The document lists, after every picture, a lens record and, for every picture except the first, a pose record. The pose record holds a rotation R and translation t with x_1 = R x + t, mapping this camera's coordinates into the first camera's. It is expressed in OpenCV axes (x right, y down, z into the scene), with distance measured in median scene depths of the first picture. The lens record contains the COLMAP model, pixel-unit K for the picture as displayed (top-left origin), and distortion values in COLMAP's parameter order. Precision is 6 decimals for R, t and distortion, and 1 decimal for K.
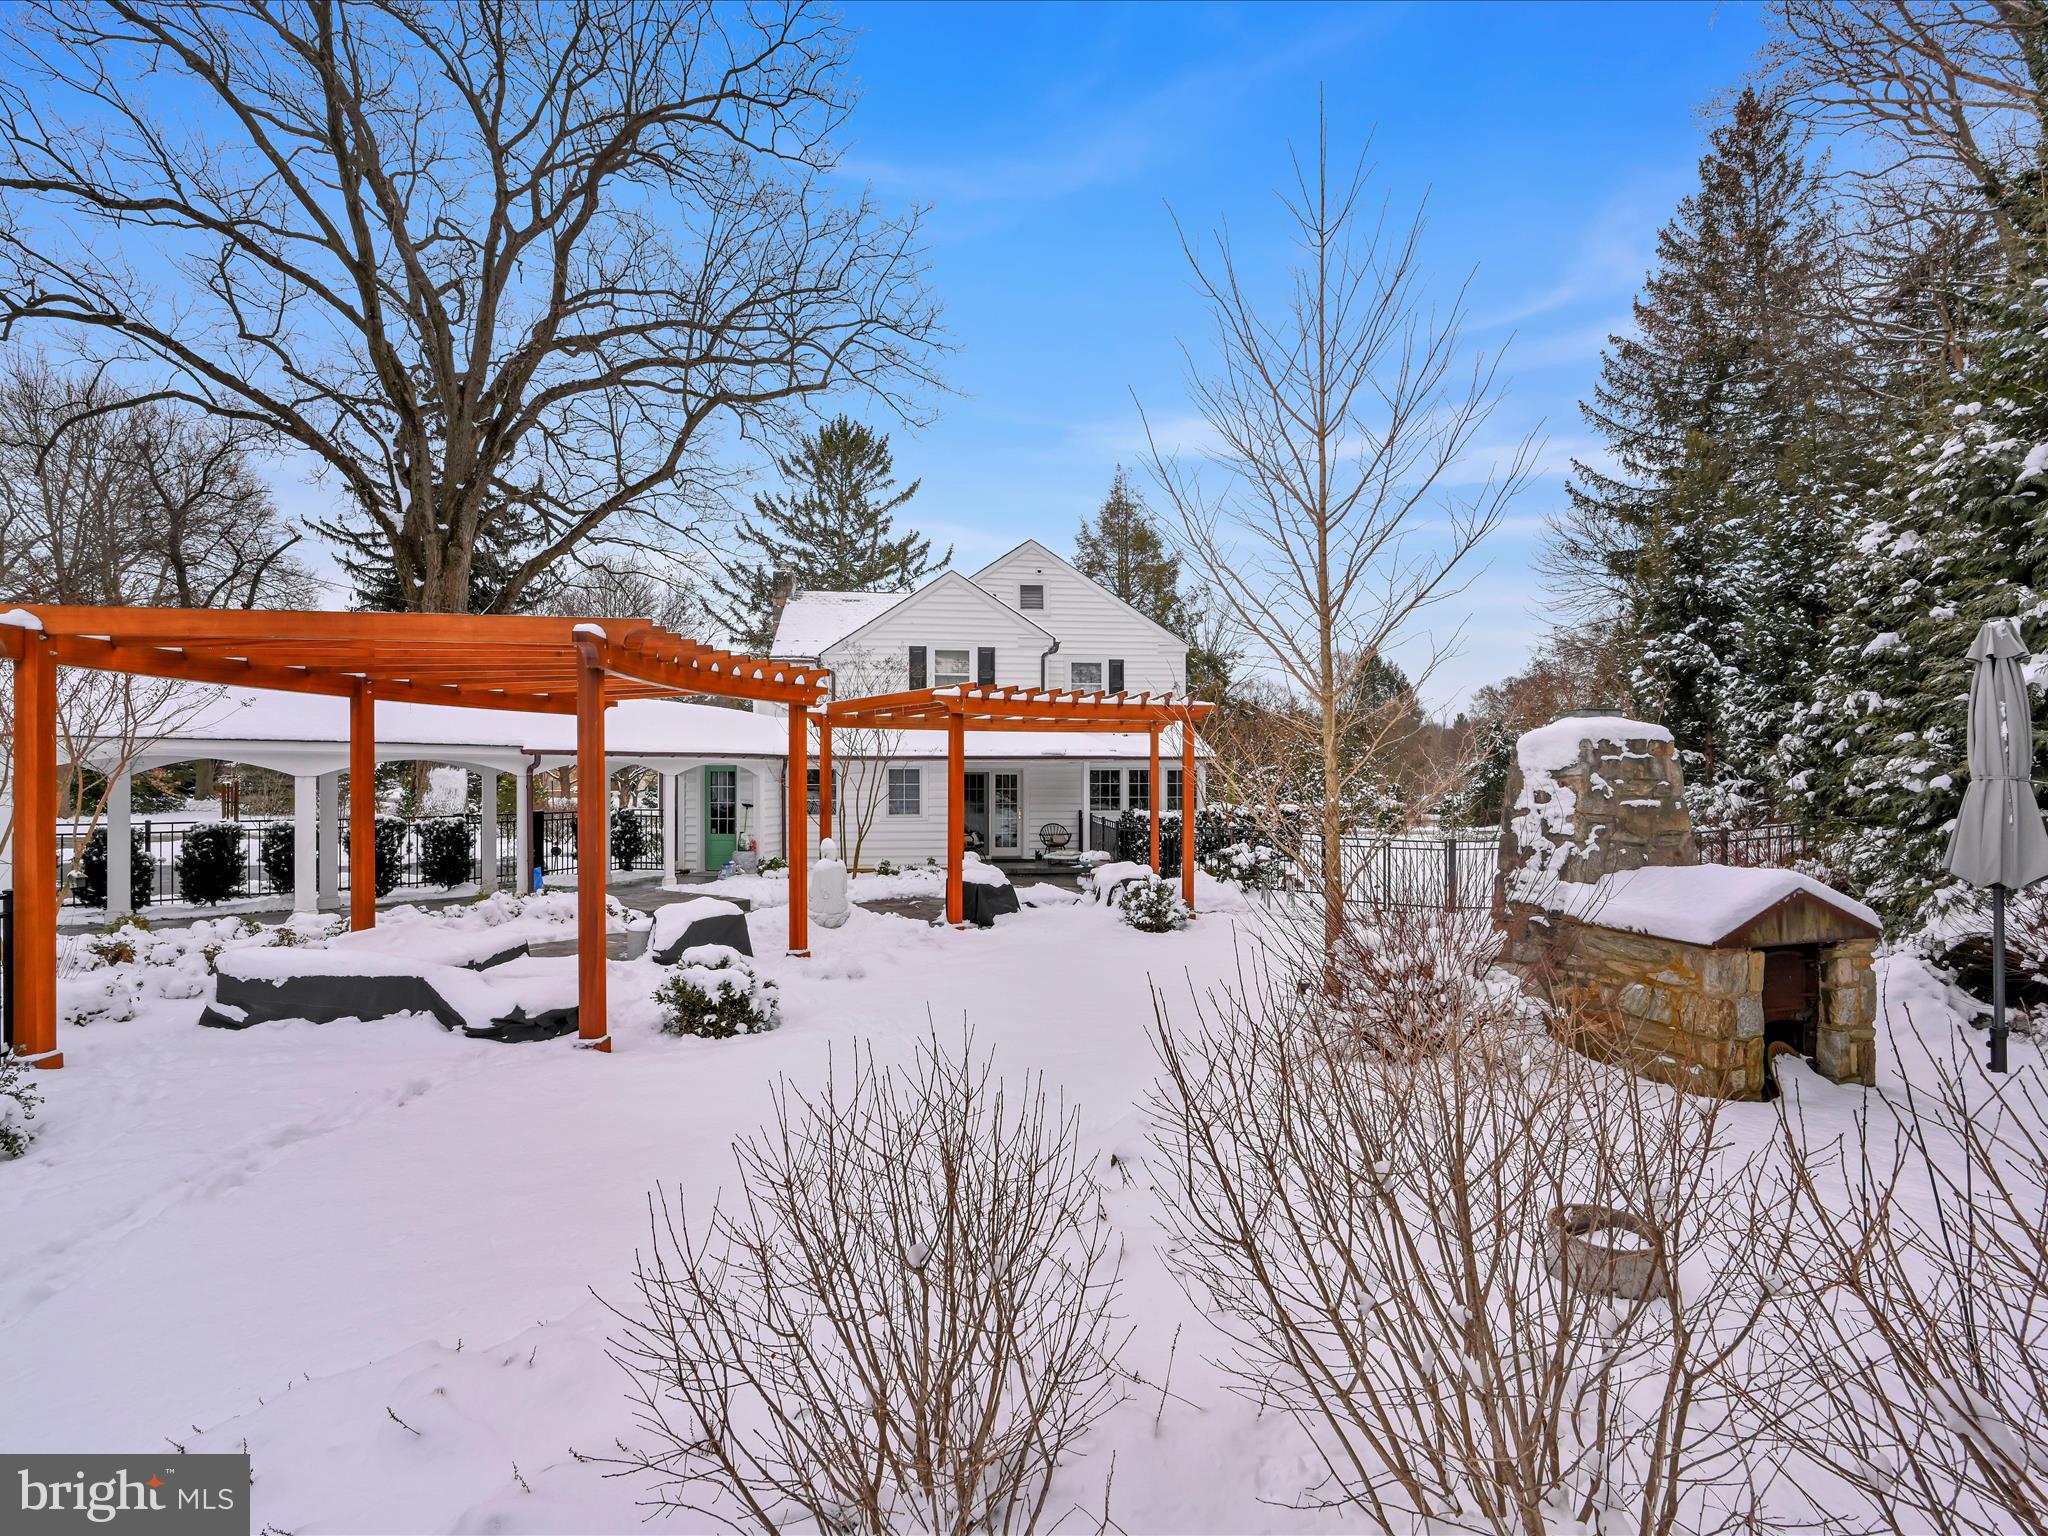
lens RADIAL K [[964.8, 0, 1024.0], [0, 964.8, 768.0], [0, 0, 1]] dist [0.011695, -0.000271]
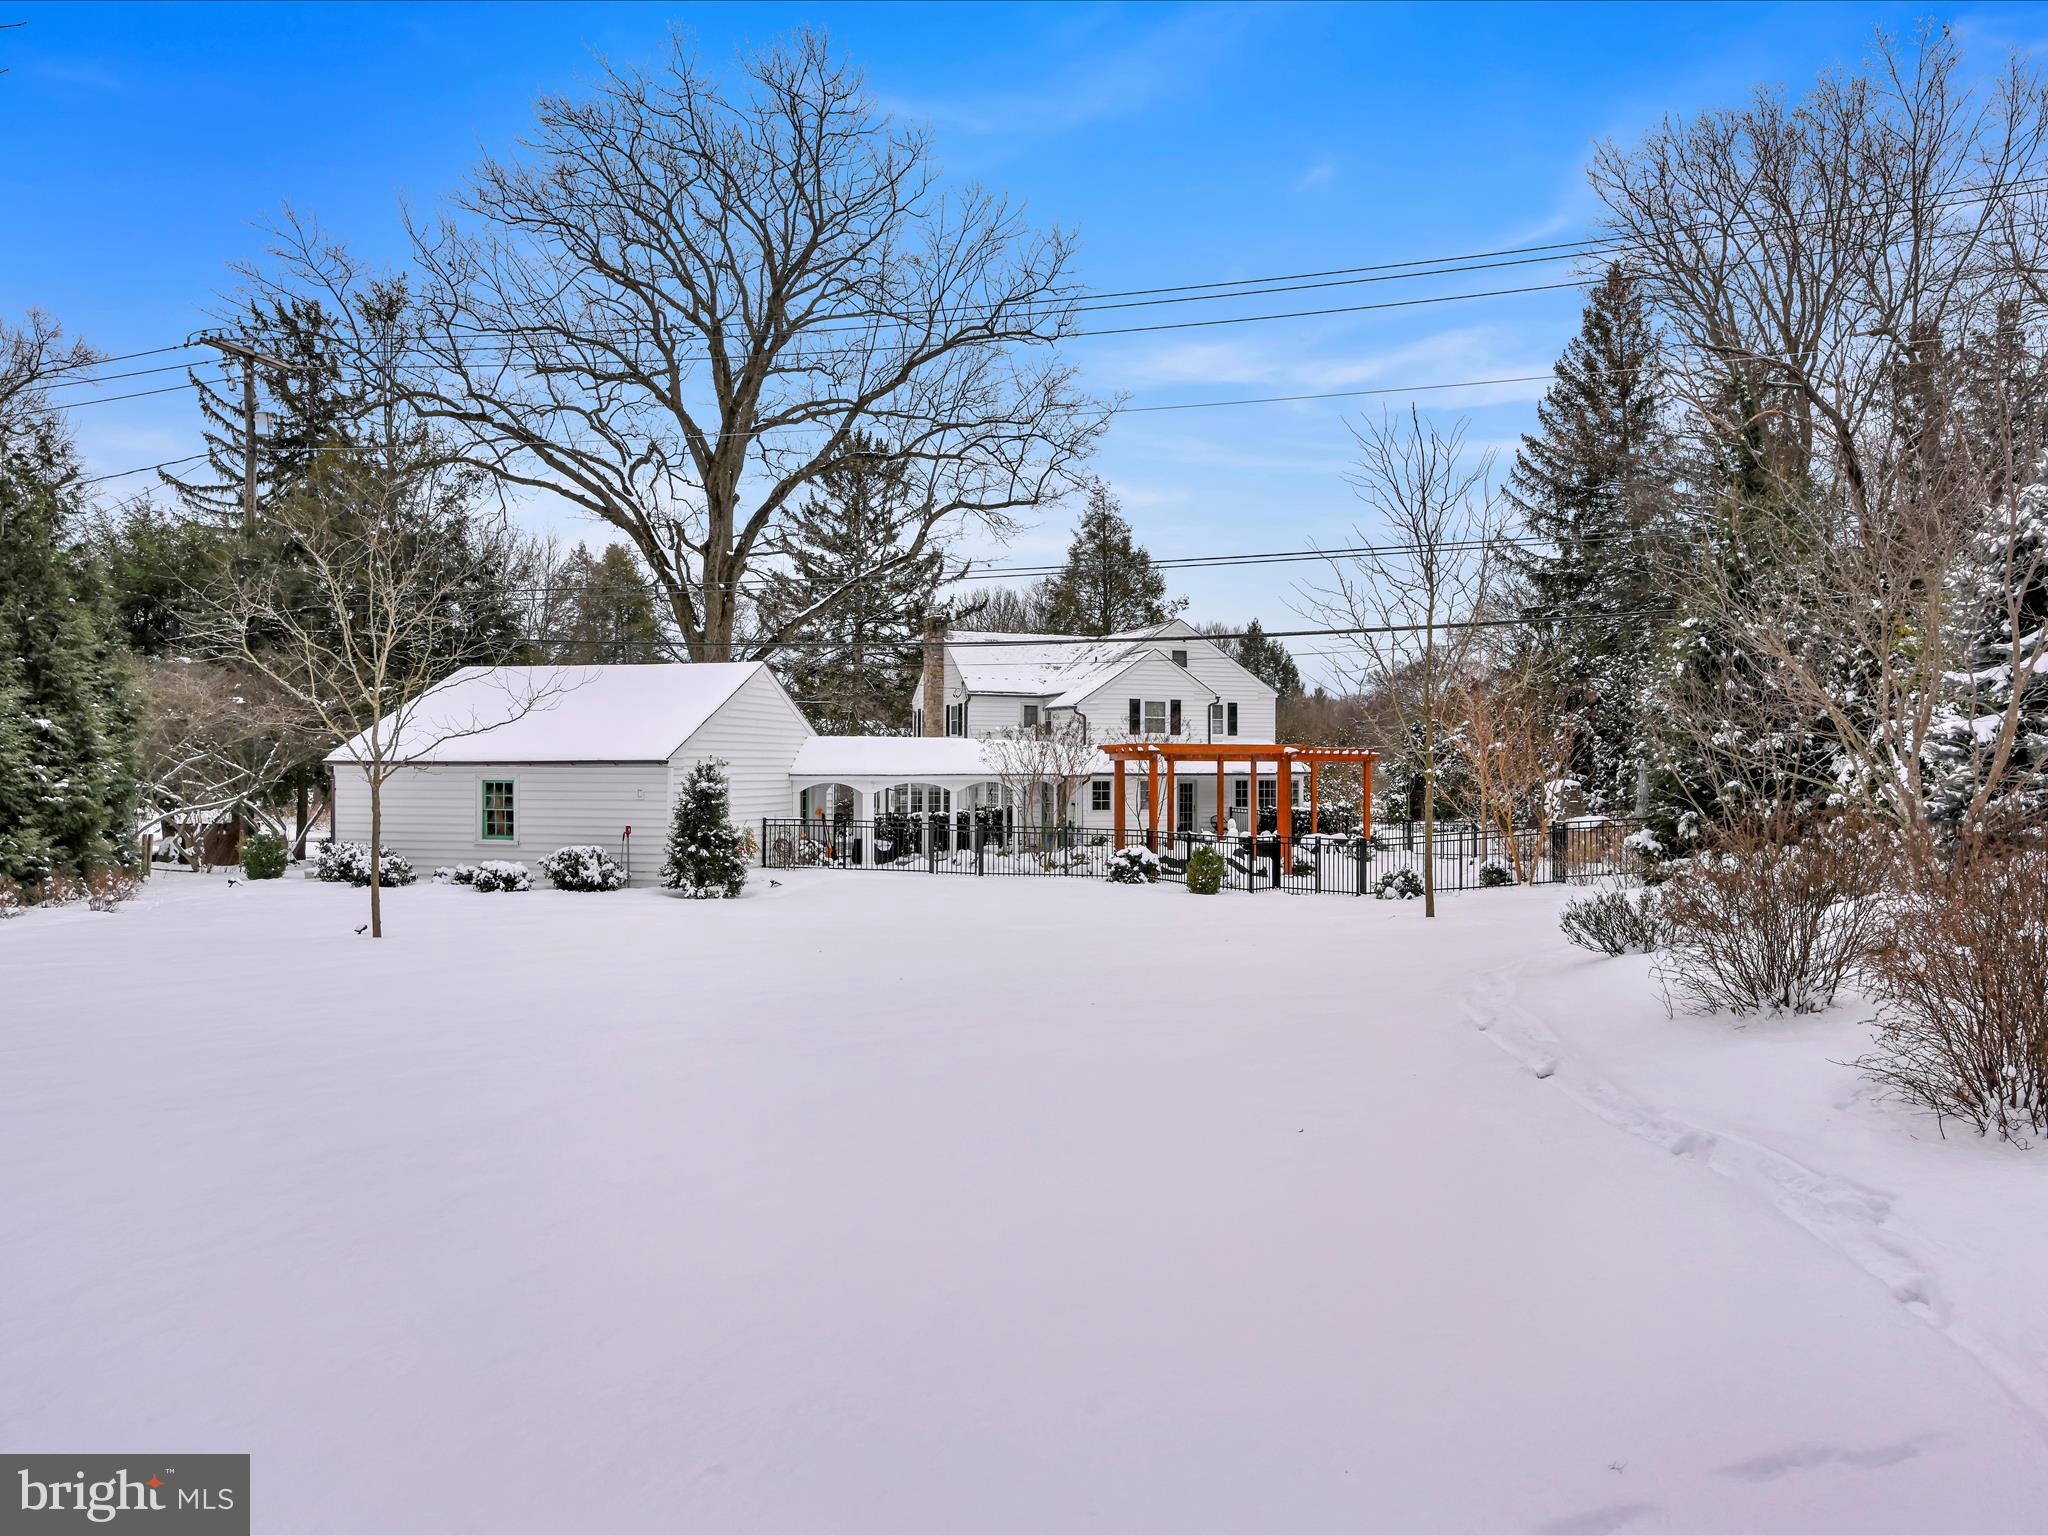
lens RADIAL K [[1365.5, 0, 1024.0], [0, 1365.5, 768.0], [0, 0, 1]] dist [-0.024343, 0.000368]
pose [[0.975157, 0.004433, 0.221471, -0.664547], [-0.007101, 0.999911, 0.011252, -0.035090], [-0.221402, -0.012545, 0.975102, -0.934236]]
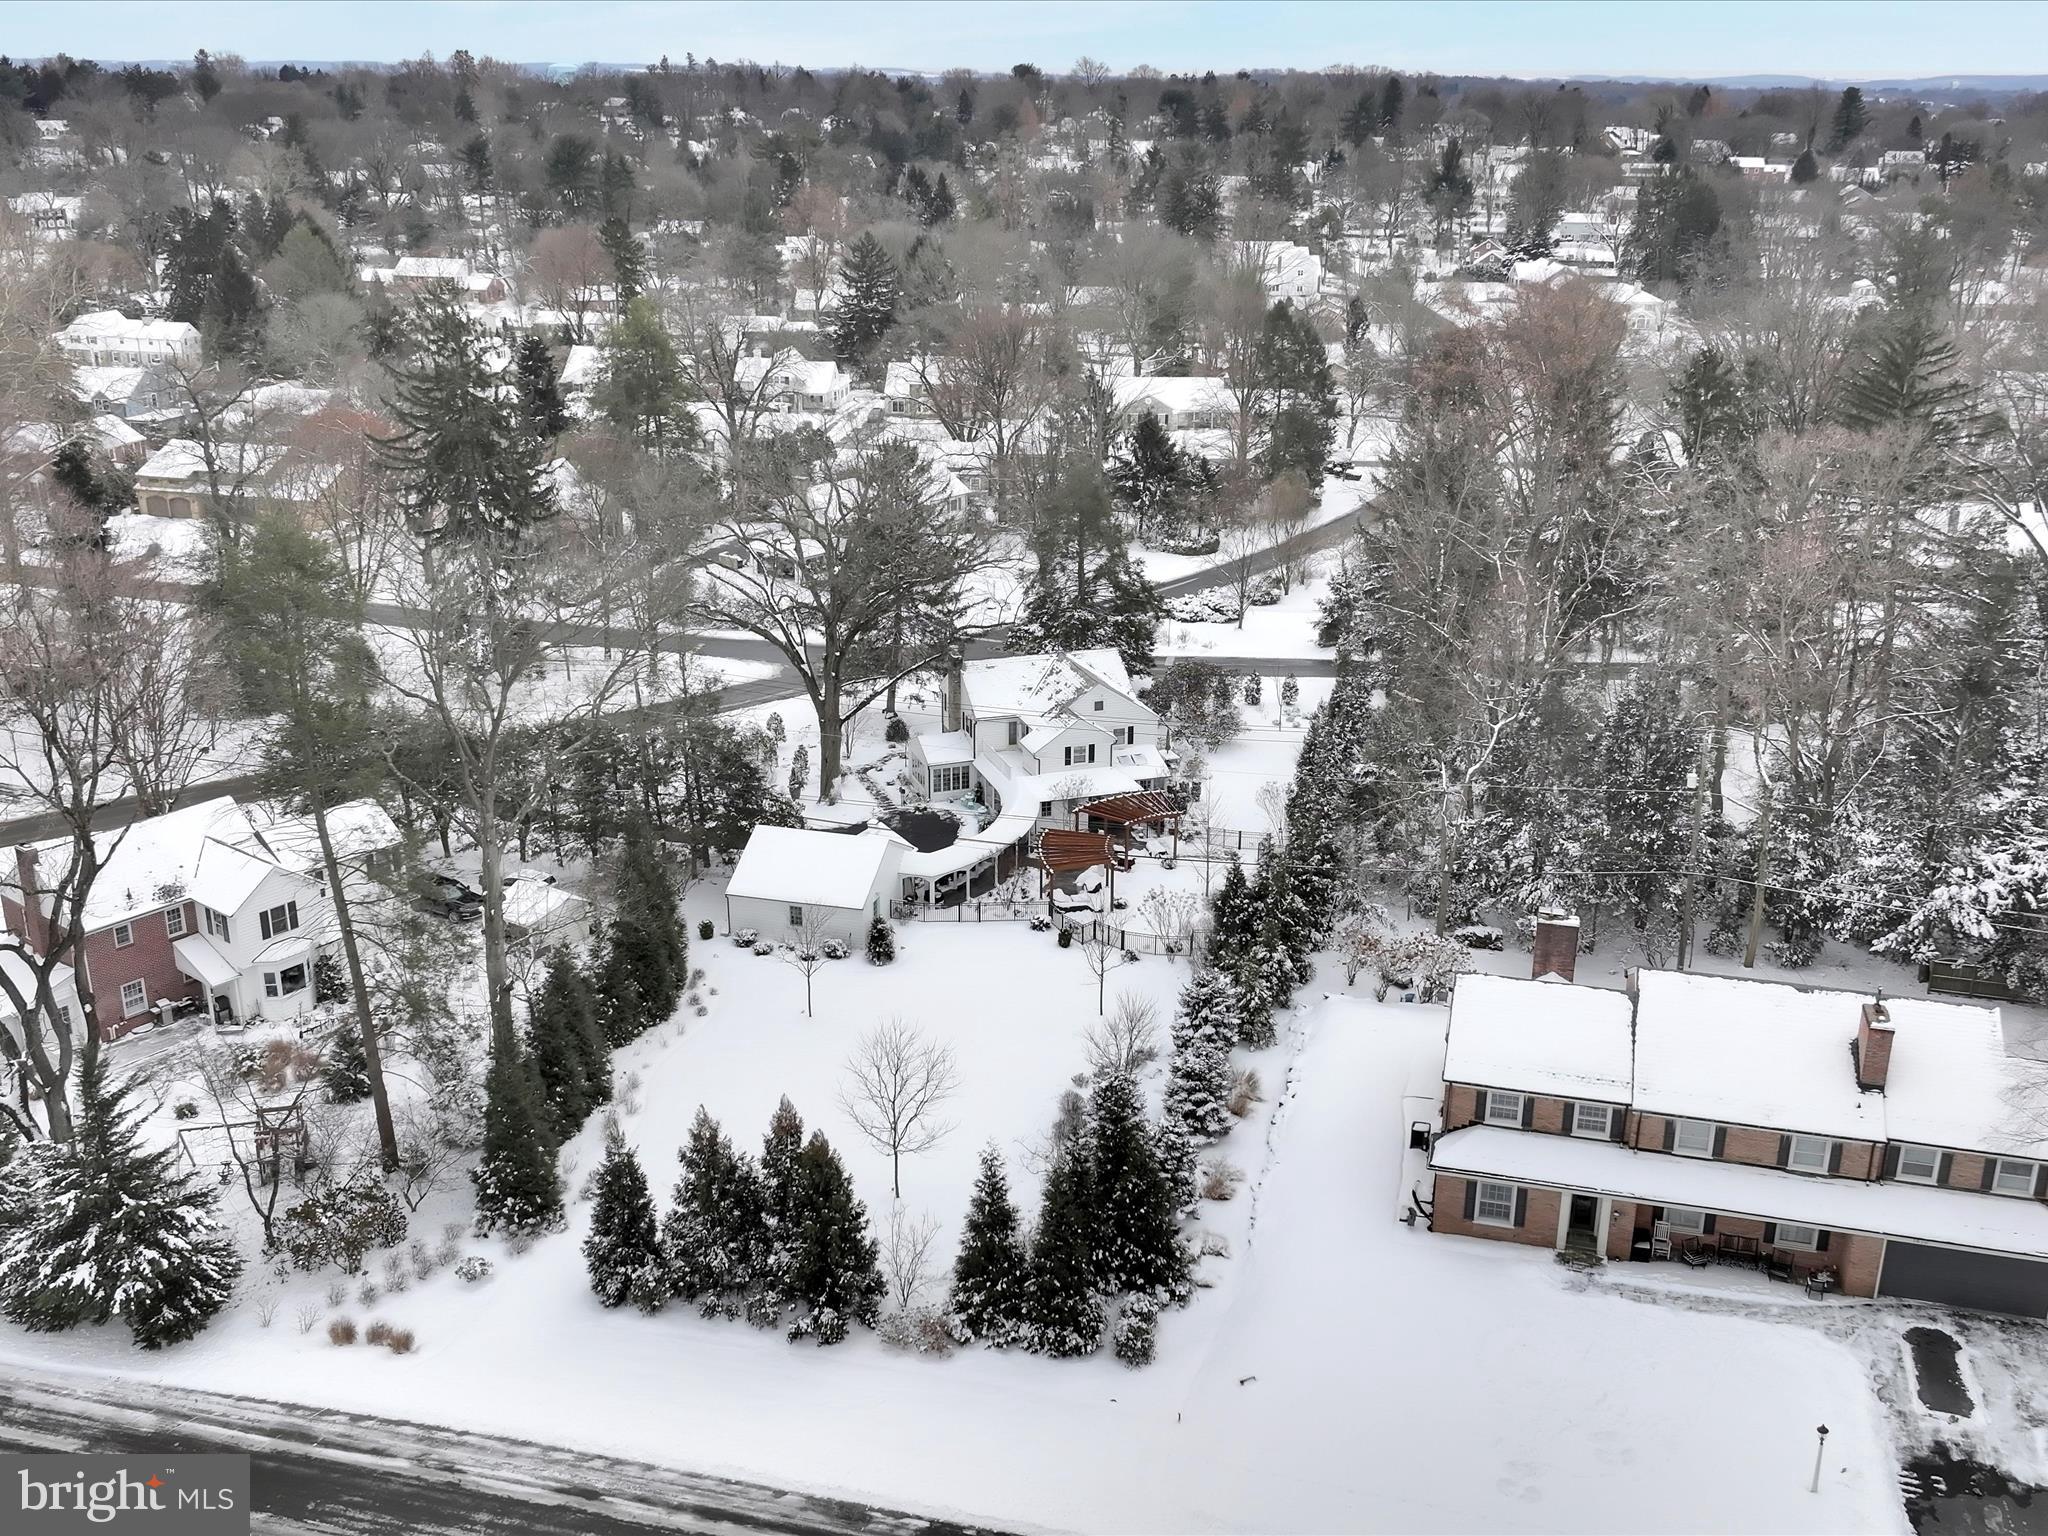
lens RADIAL K [[1980.3, 0, 1024.0], [0, 1980.3, 768.0], [0, 0, 1]] dist [-0.013858, 0.005467]
pose [[0.979758, -0.058885, 0.191328, -1.148803], [-0.008078, 0.943351, 0.331697, -1.694770], [-0.200021, -0.326528, 0.923781, -3.669016]]
